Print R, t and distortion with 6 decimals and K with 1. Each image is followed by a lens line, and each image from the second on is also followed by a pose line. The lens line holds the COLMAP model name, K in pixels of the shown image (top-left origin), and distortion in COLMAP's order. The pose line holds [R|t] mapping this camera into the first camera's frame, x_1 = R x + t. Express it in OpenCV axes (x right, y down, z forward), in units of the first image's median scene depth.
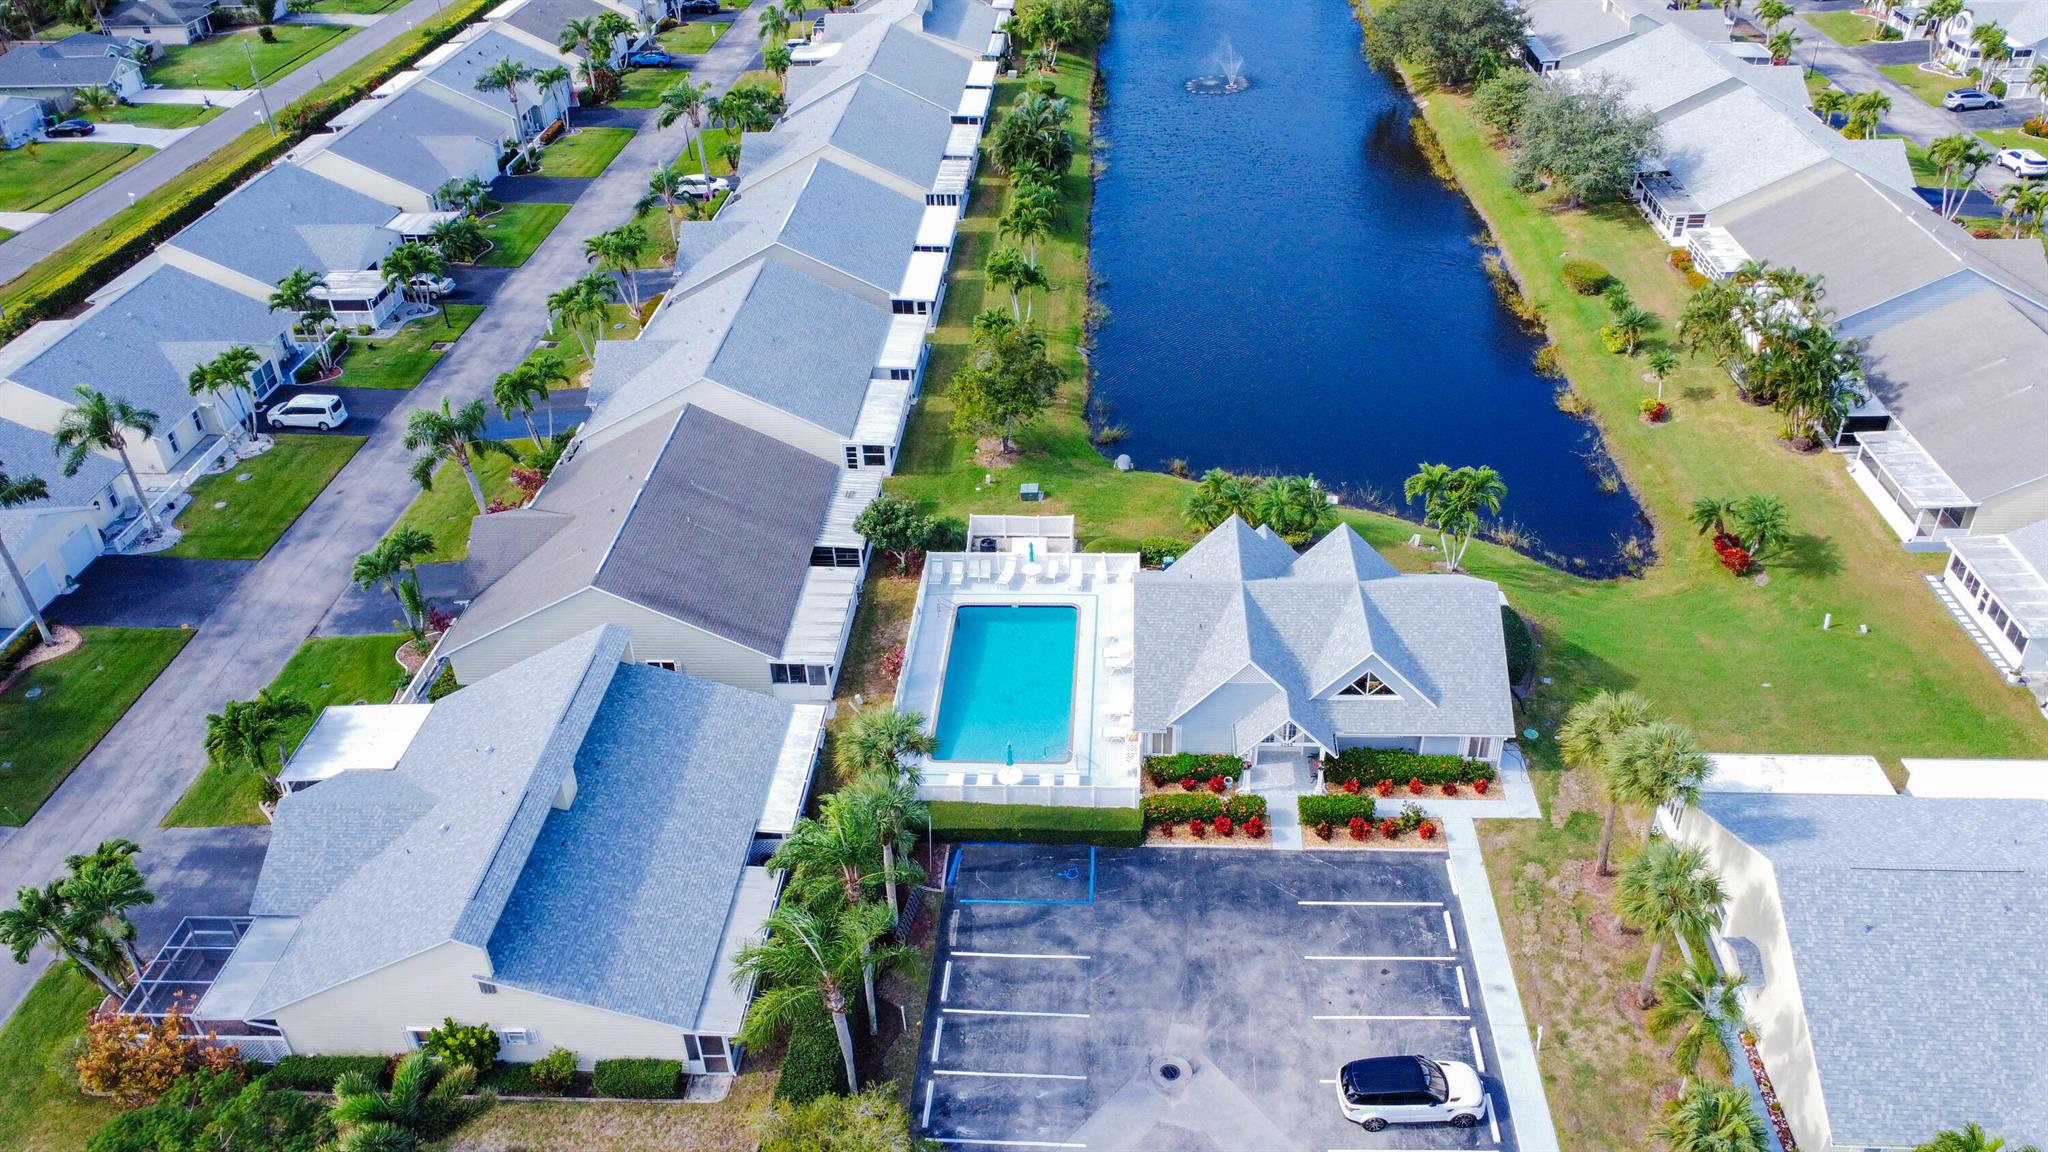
lens RADIAL K [[1510.2, 0, 1024.0], [0, 1510.2, 576.0], [0, 0, 1]] dist [0.007525, -0.000099]
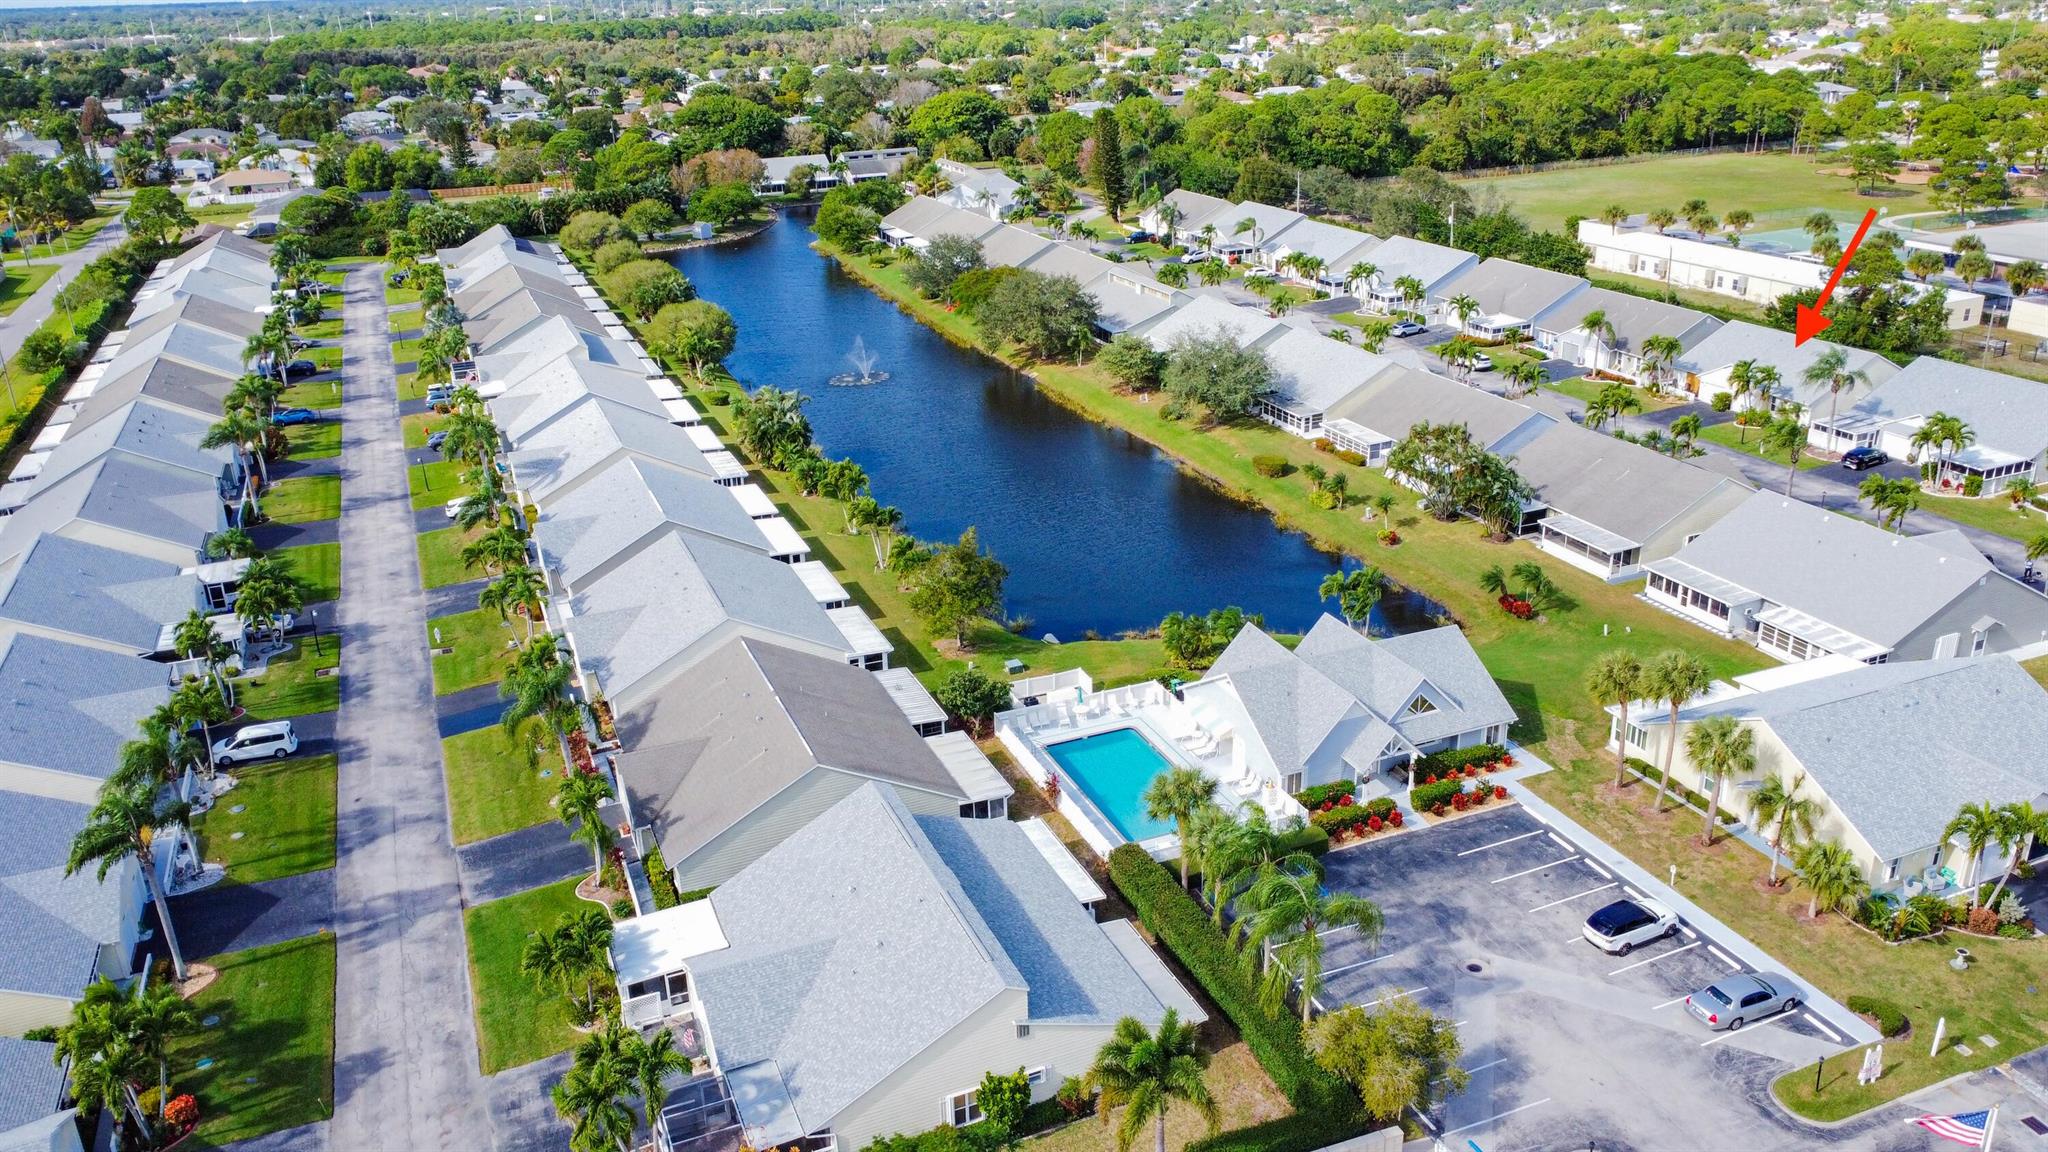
lens RADIAL K [[1512.4, 0, 1024.0], [0, 1512.4, 576.0], [0, 0, 1]] dist [-0.001576, -0.002422]
pose [[0.903048, -0.153052, 0.401347, -0.537416], [0.236126, 0.957405, -0.166191, 0.089202], [-0.358816, 0.244847, 0.900722, -0.106361]]
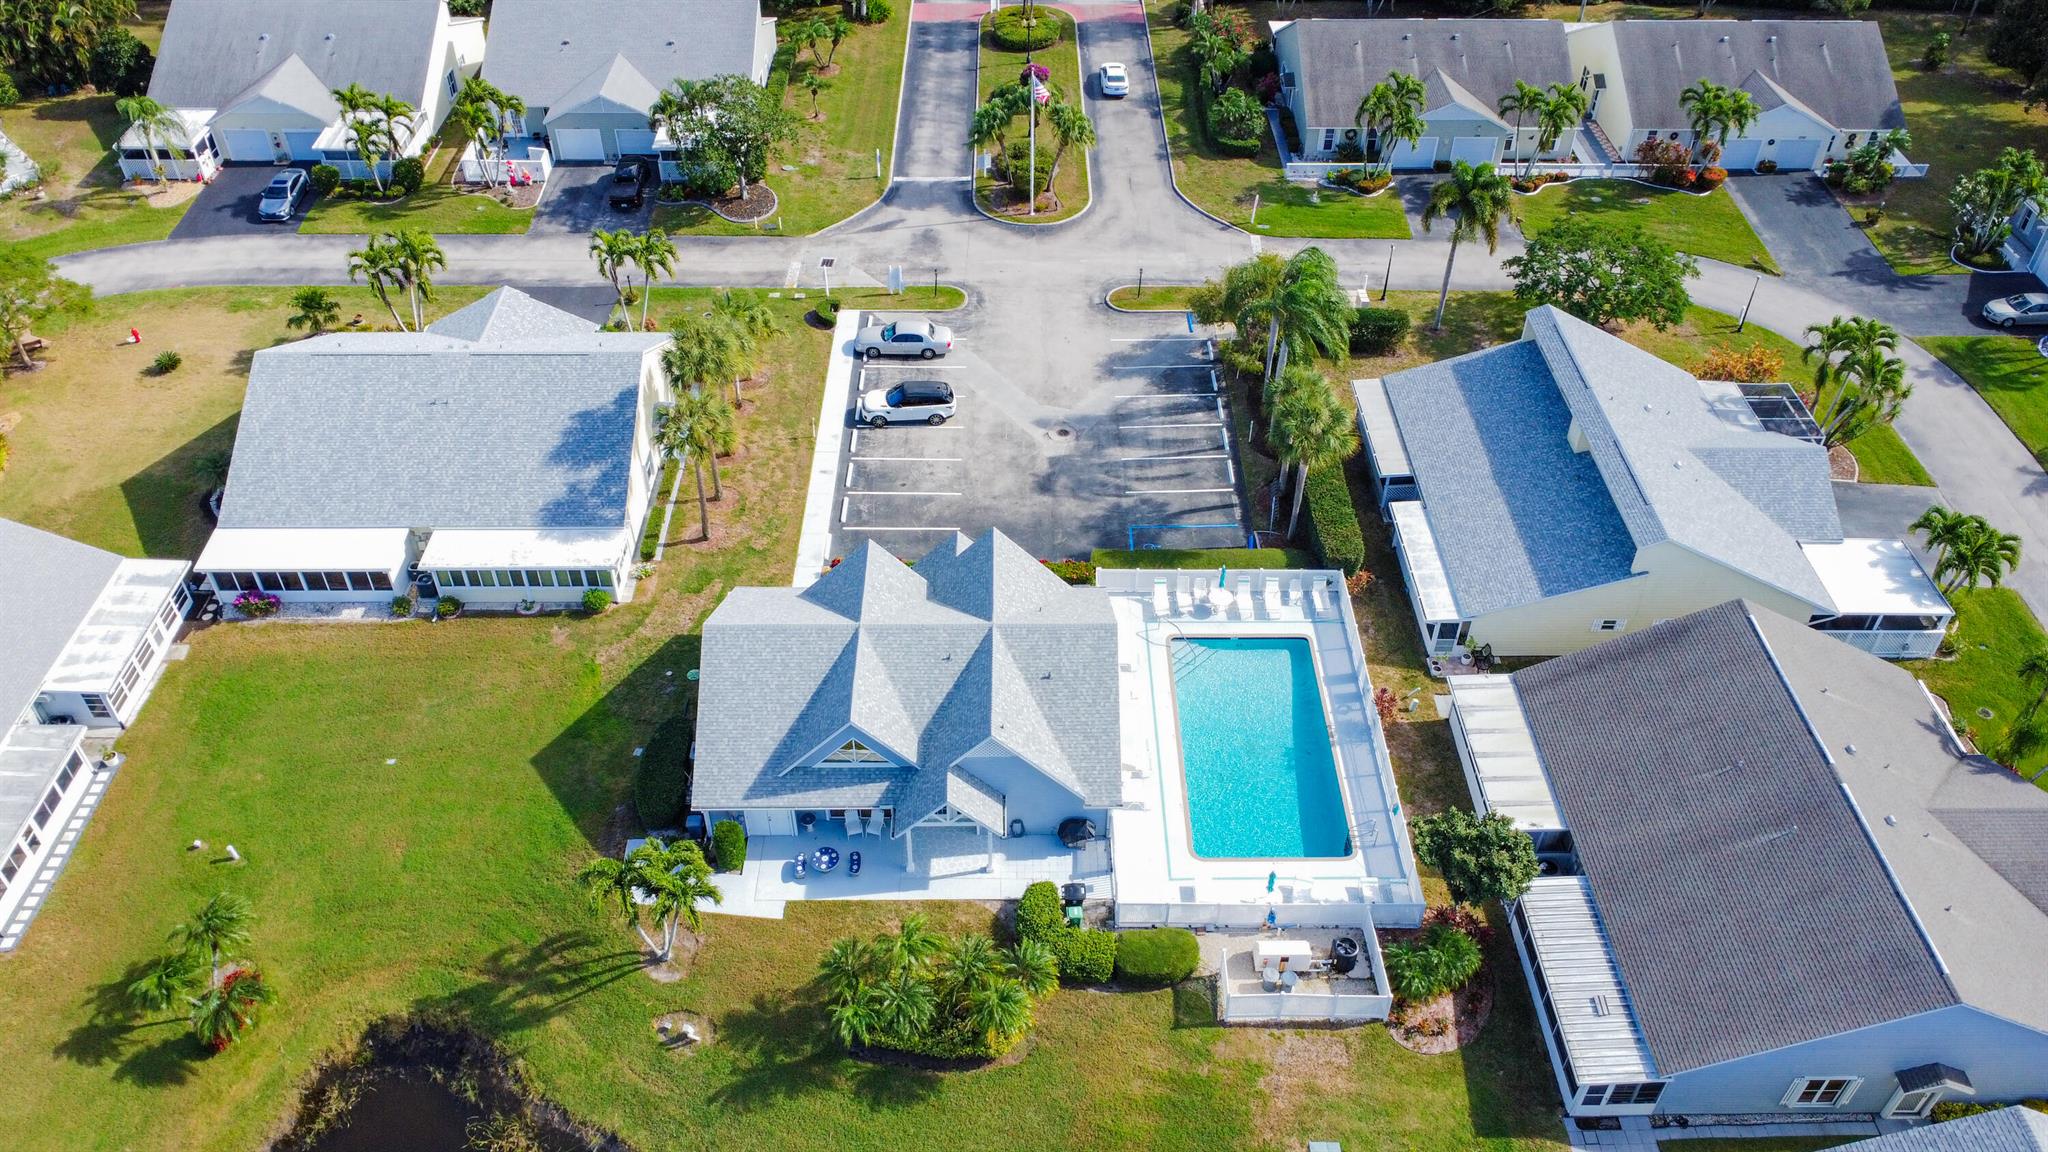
lens RADIAL K [[1510.2, 0, 1024.0], [0, 1510.2, 576.0], [0, 0, 1]] dist [0.007525, -0.000099]
pose [[-0.997154, 0.065188, -0.037861, 0.144020], [-0.019972, 0.255838, 0.966513, -0.765066], [0.072691, 0.964519, -0.253808, 1.085061]]
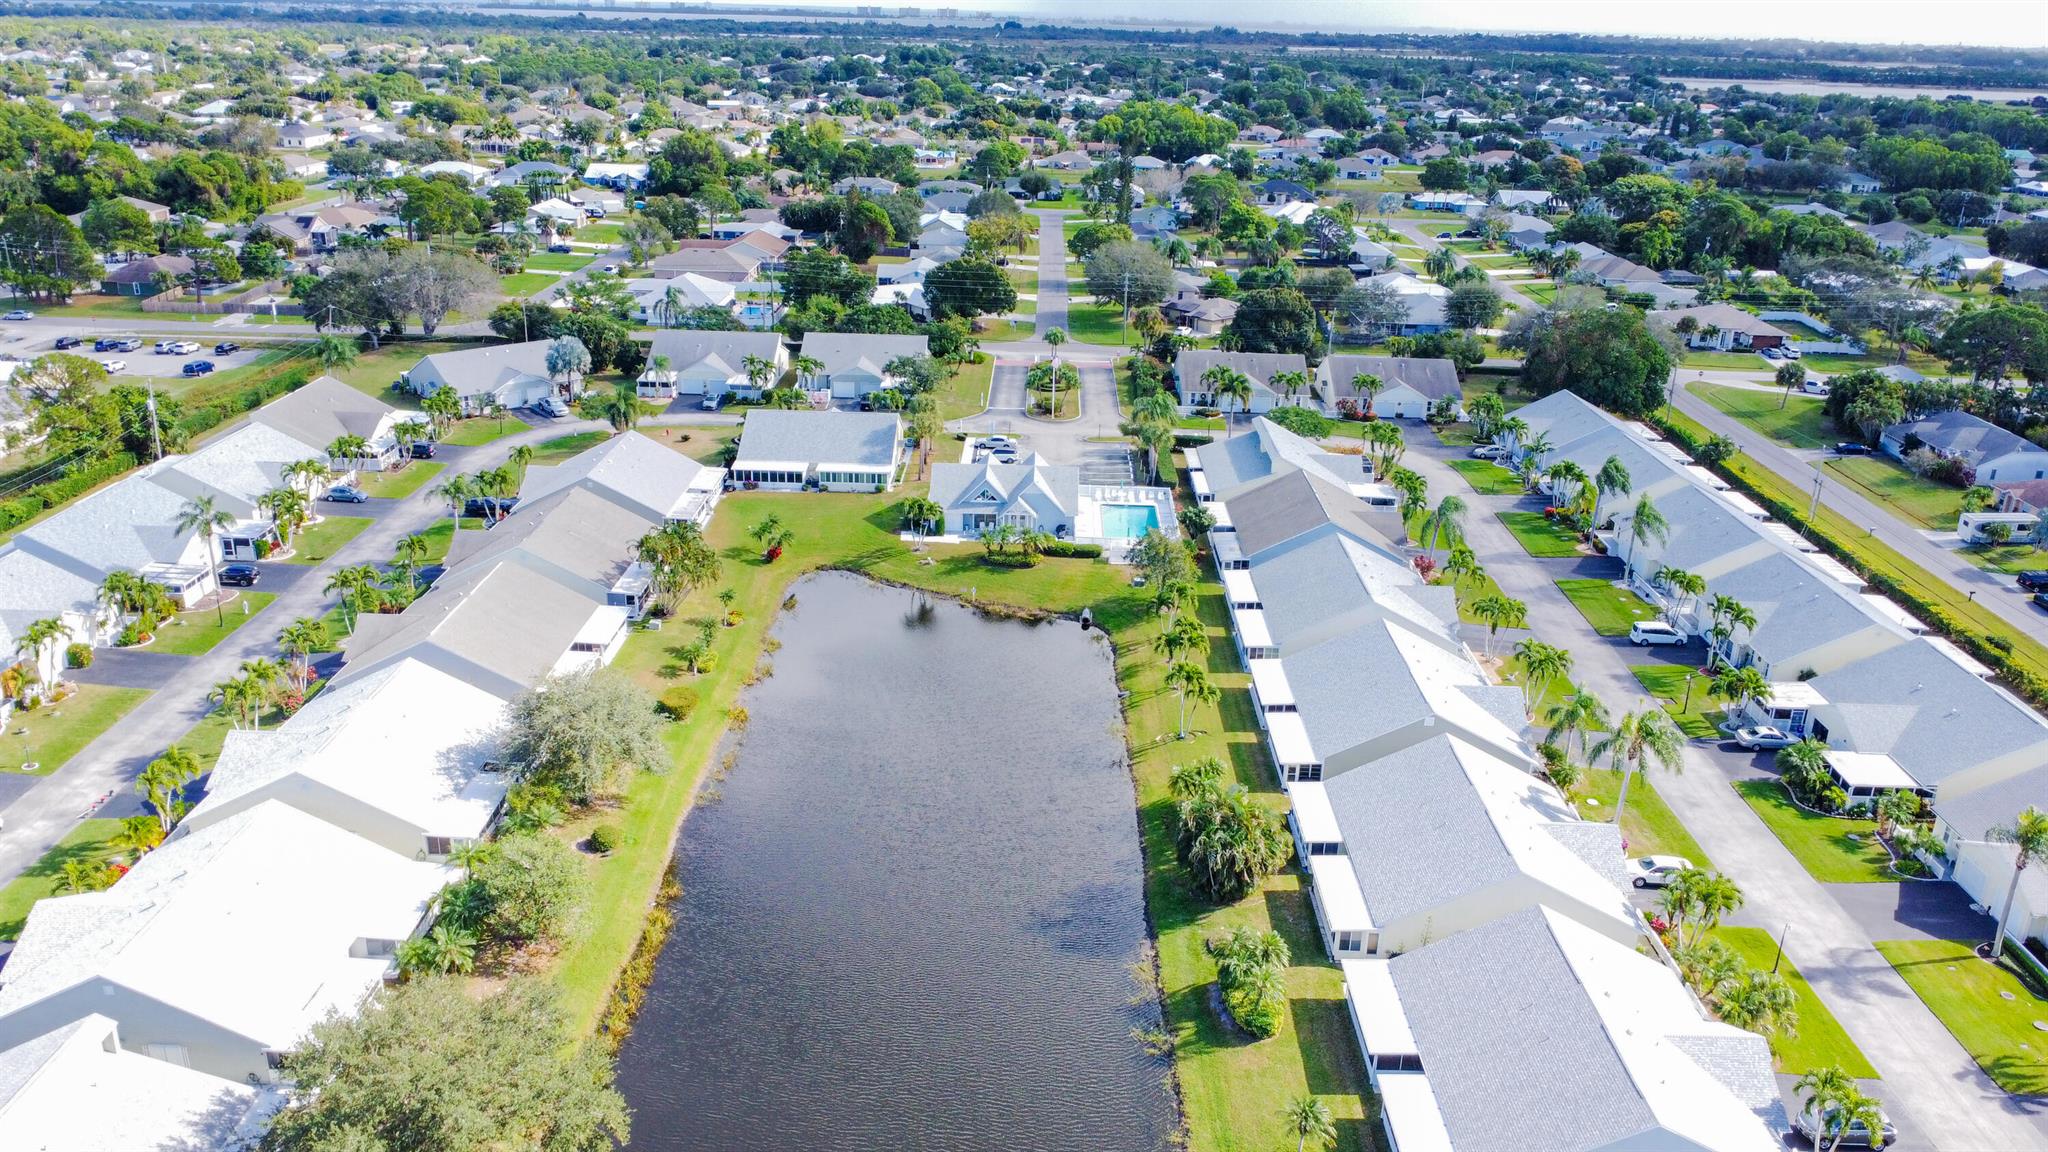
lens RADIAL K [[1510.2, 0, 1024.0], [0, 1510.2, 576.0], [0, 0, 1]] dist [0.007525, -0.000099]
pose [[-0.999047, 0.019578, -0.039013, 0.237027], [-0.020361, 0.581553, 0.813254, -1.706006], [0.038610, 0.813273, -0.580600, 2.324830]]
